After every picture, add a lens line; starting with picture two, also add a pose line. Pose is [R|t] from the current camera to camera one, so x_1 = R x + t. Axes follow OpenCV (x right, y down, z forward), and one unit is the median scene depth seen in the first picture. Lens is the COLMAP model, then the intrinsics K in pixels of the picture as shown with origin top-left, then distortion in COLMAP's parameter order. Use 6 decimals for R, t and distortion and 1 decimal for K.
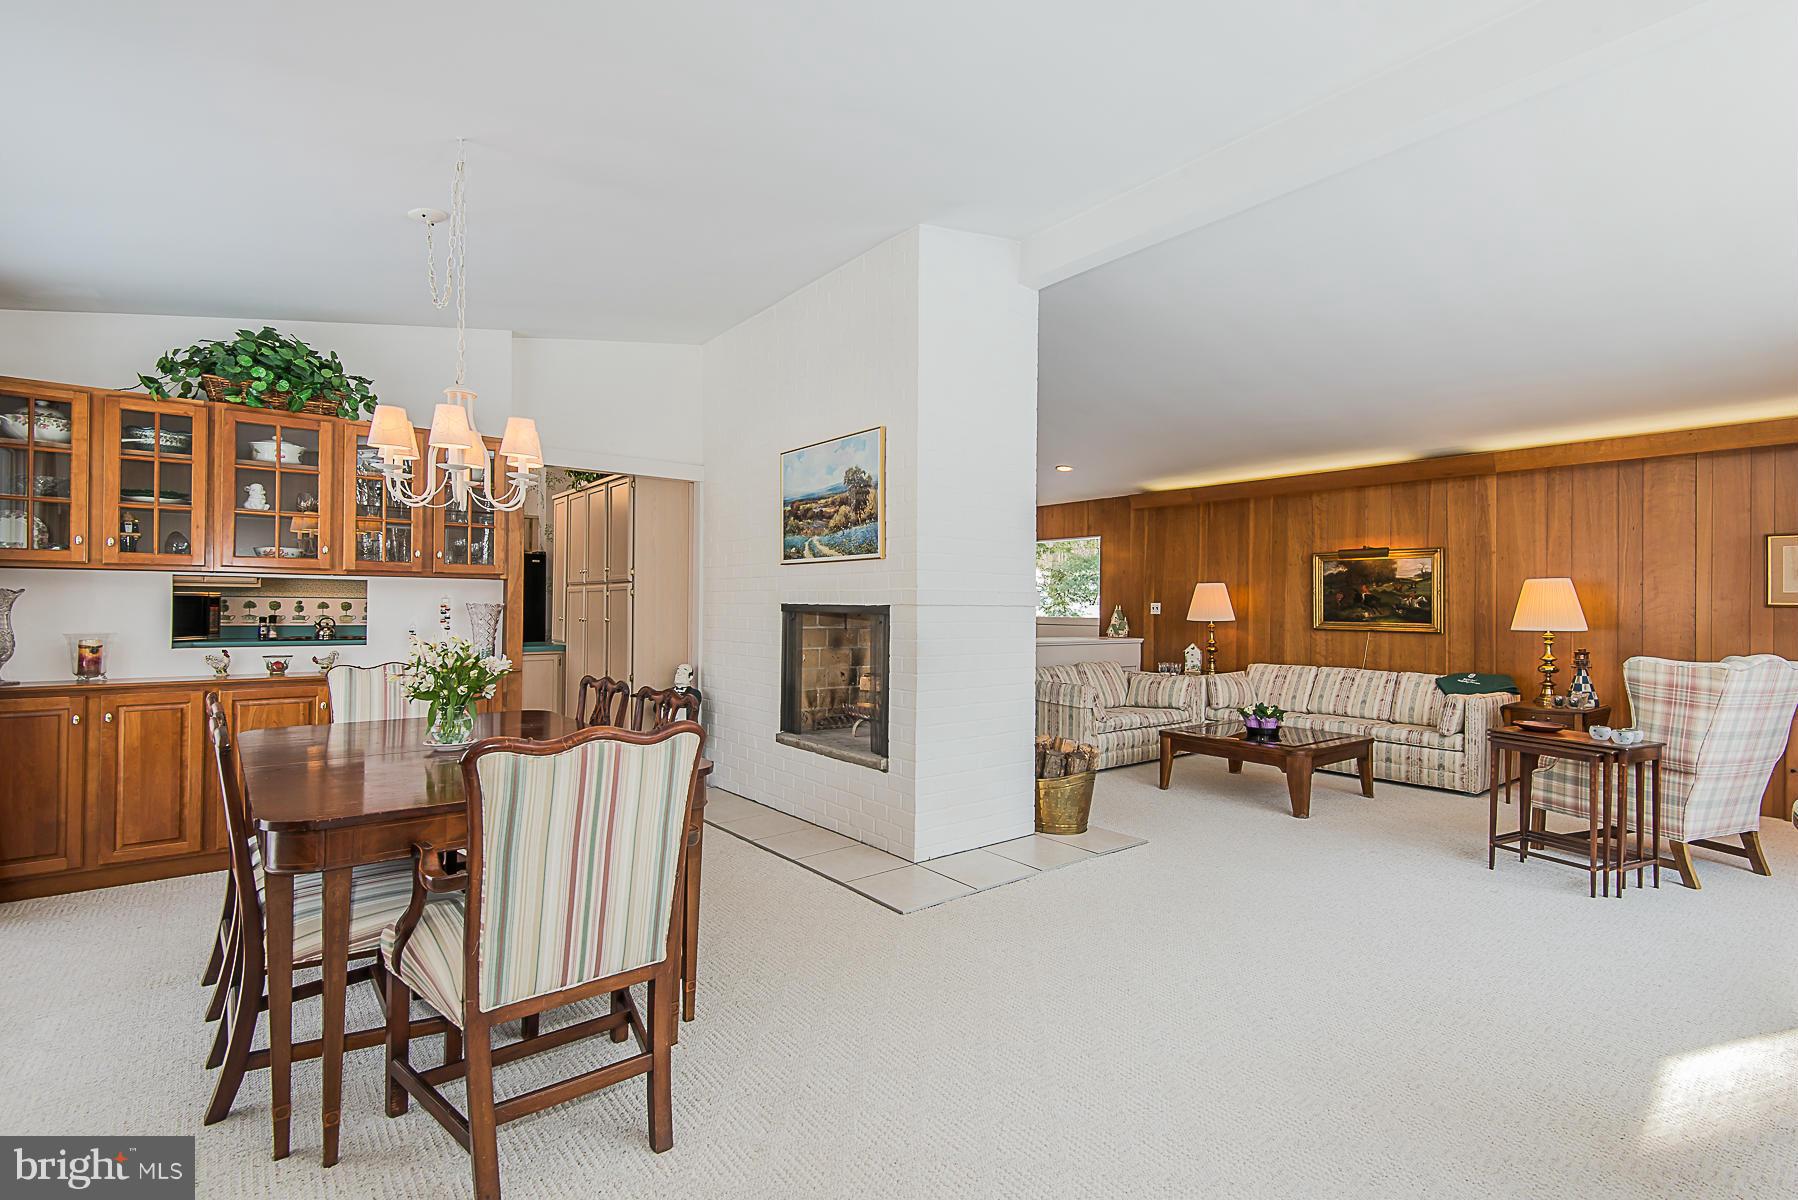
lens RADIAL K [[802.1, 0, 909.8], [0, 802.1, 599.2], [0, 0, 1]] dist [0.017050, -0.009252]
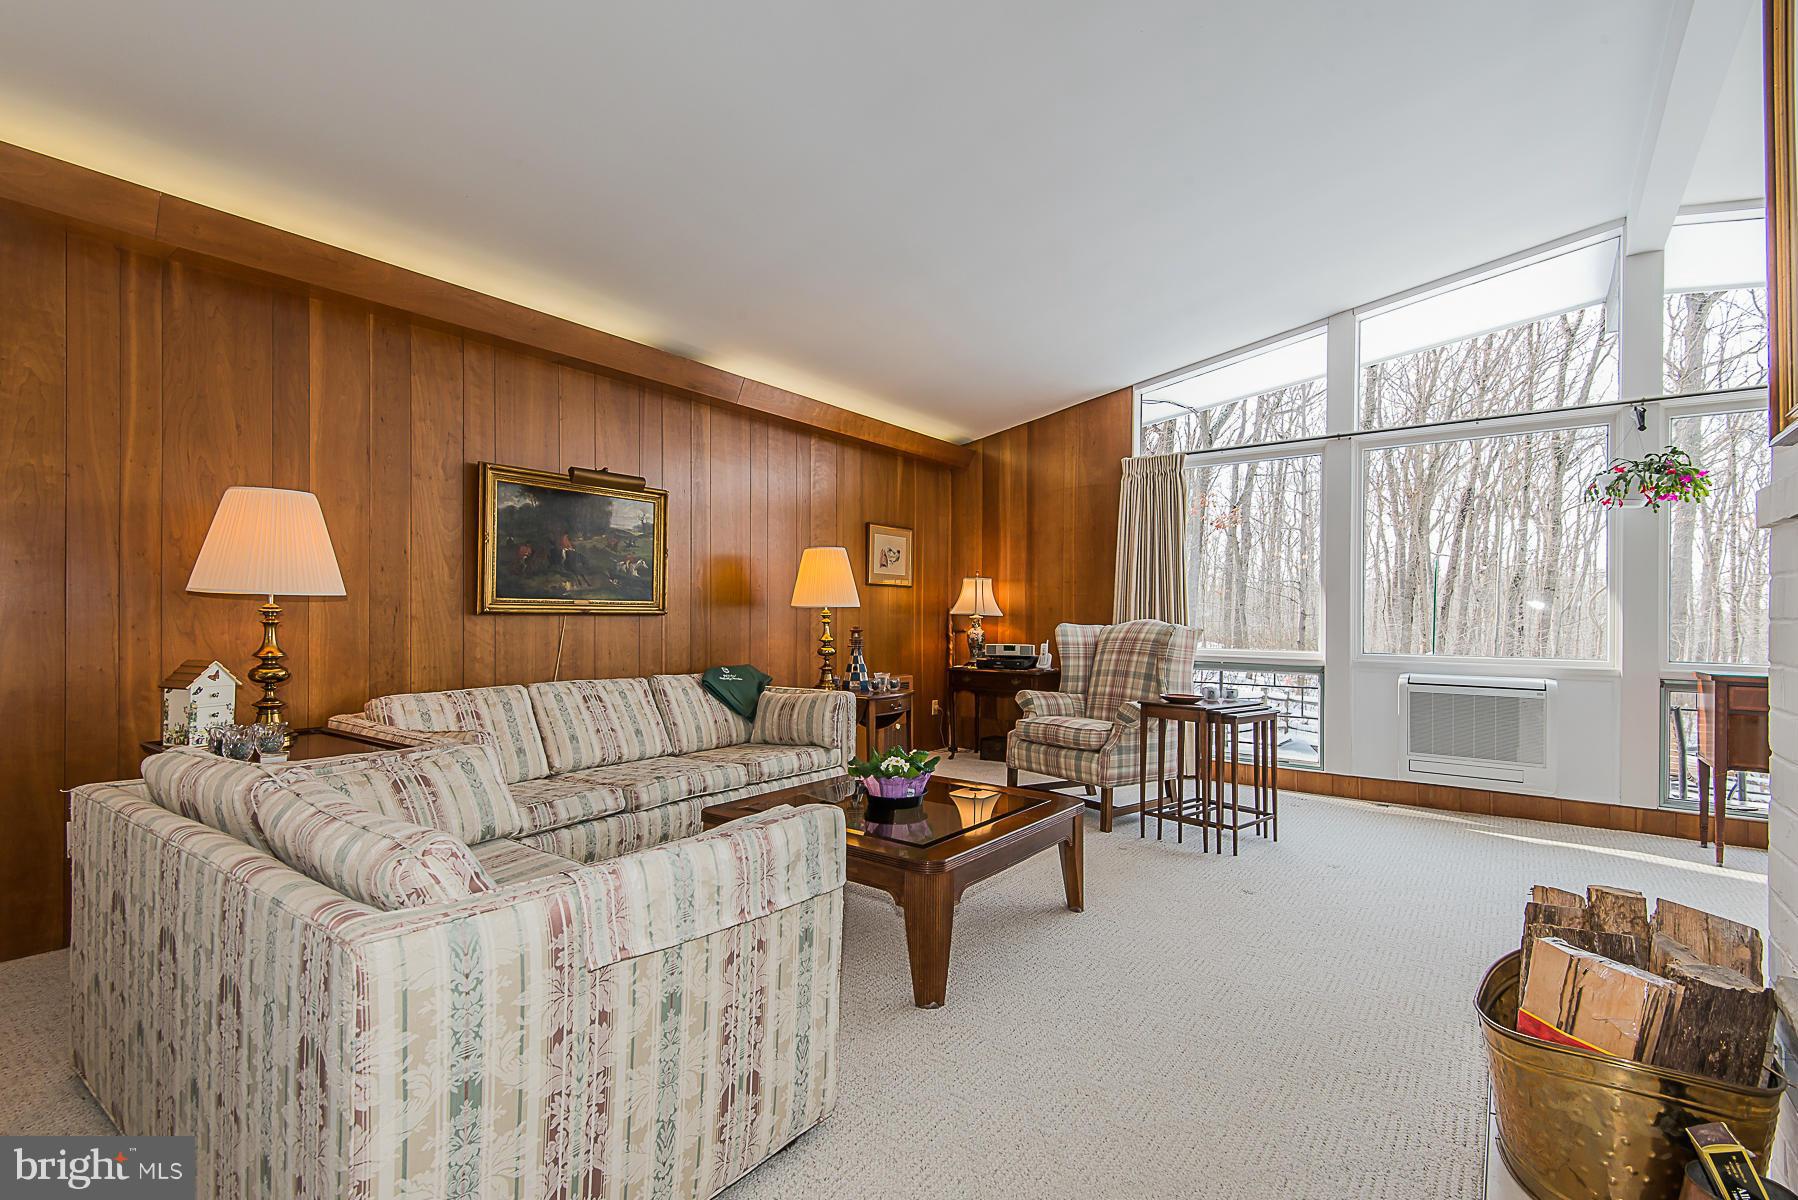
lens RADIAL K [[825.6, 0, 892.0], [0, 825.6, 614.2], [0, 0, 1]] dist [0.002865, 0.000192]
pose [[-0.247734, -0.012656, 0.968745, -0.075361], [-0.018870, 0.999788, 0.008236, 0.033114], [-0.968644, -0.016240, -0.247921, 1.013931]]
